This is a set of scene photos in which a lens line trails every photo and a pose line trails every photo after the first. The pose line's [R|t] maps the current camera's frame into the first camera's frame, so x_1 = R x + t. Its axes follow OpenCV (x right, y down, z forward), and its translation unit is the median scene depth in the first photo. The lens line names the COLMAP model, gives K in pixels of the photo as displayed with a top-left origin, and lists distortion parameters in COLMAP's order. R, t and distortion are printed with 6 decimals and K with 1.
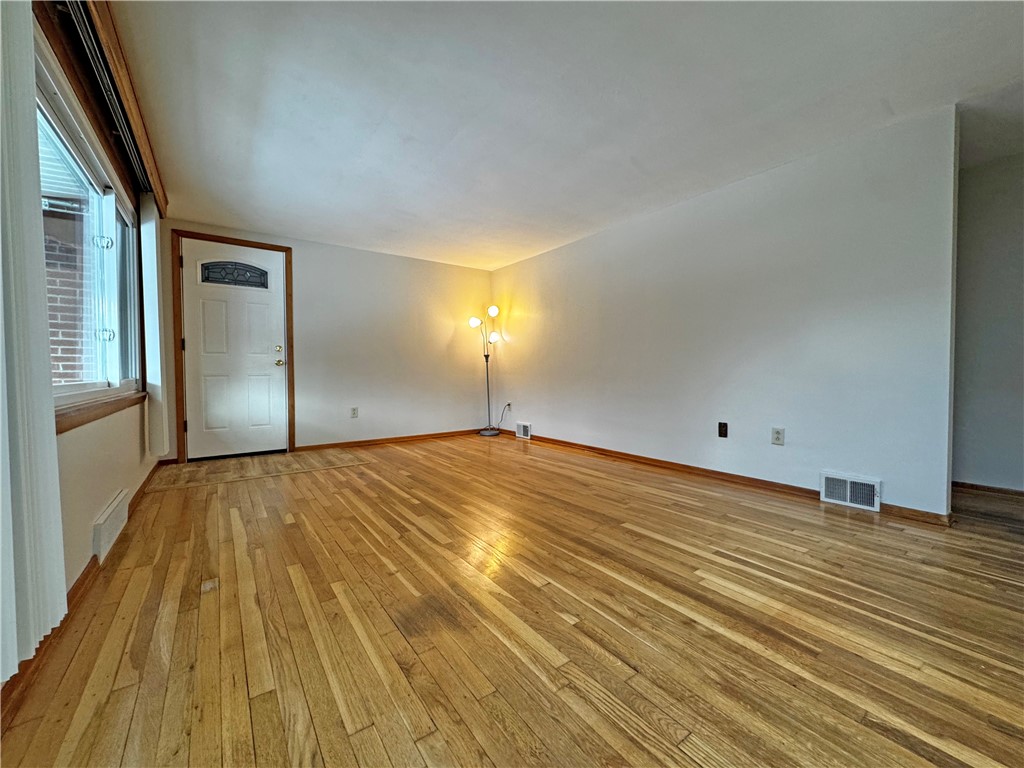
lens RADIAL K [[408.7, 0, 513.4], [0, 408.7, 384.5], [0, 0, 1]] dist [-0.001877, -0.000375]
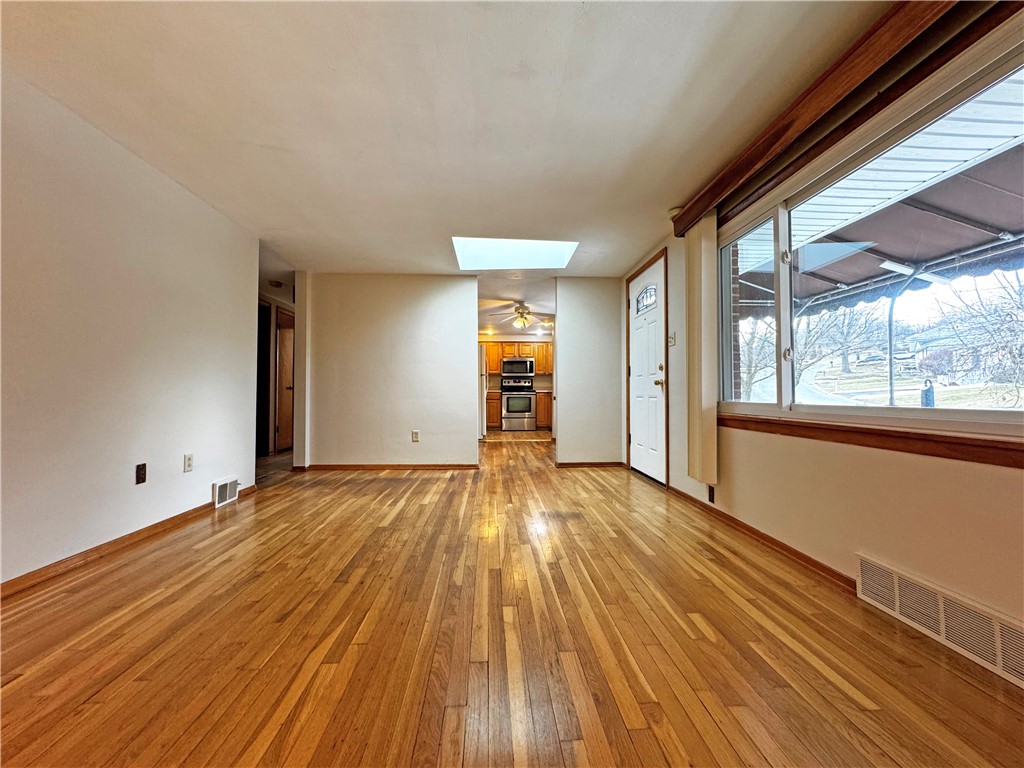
lens RADIAL K [[408.7, 0, 512.8], [0, 408.7, 385.6], [0, 0, 1]] dist [-0.001877, -0.000375]
pose [[-0.839230, 0.015273, 0.543563, -0.658007], [0.021577, 0.999754, 0.005224, -0.056794], [-0.543349, 0.016112, -0.839352, 1.707757]]
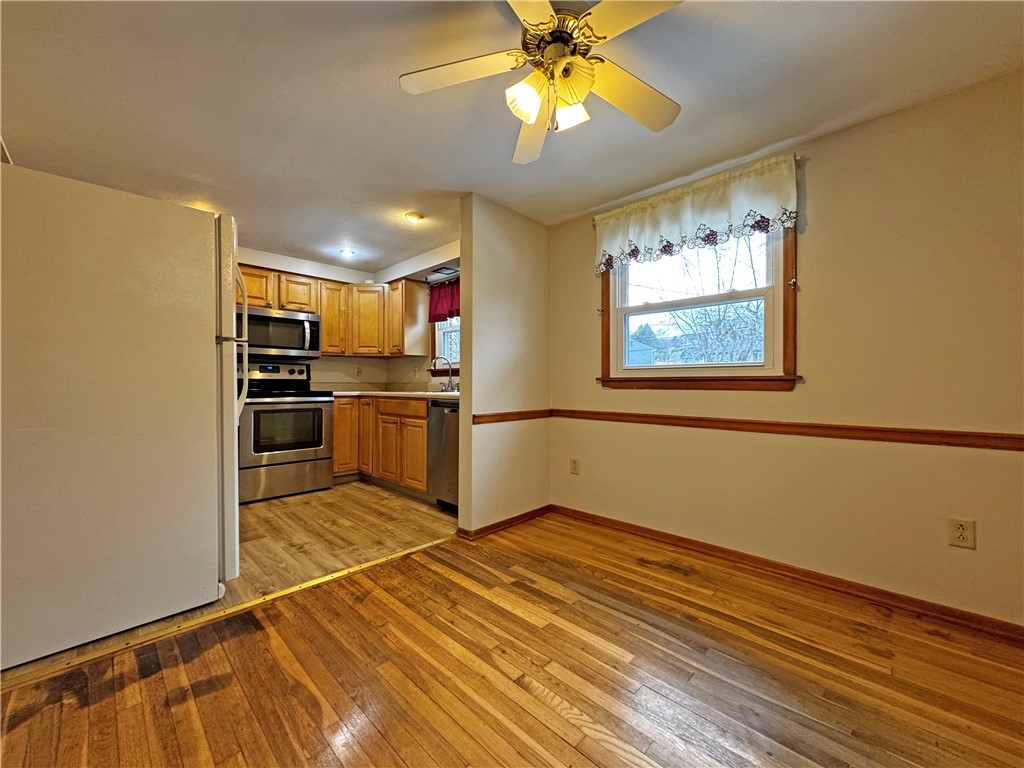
lens RADIAL K [[408.7, 0, 512.5], [0, 408.7, 383.5], [0, 0, 1]] dist [-0.001877, -0.000375]
pose [[-0.986745, -0.000201, -0.162281, 0.869352], [-0.004744, 0.999608, 0.027606, -0.067880], [0.162212, 0.028009, -0.986358, -0.003819]]
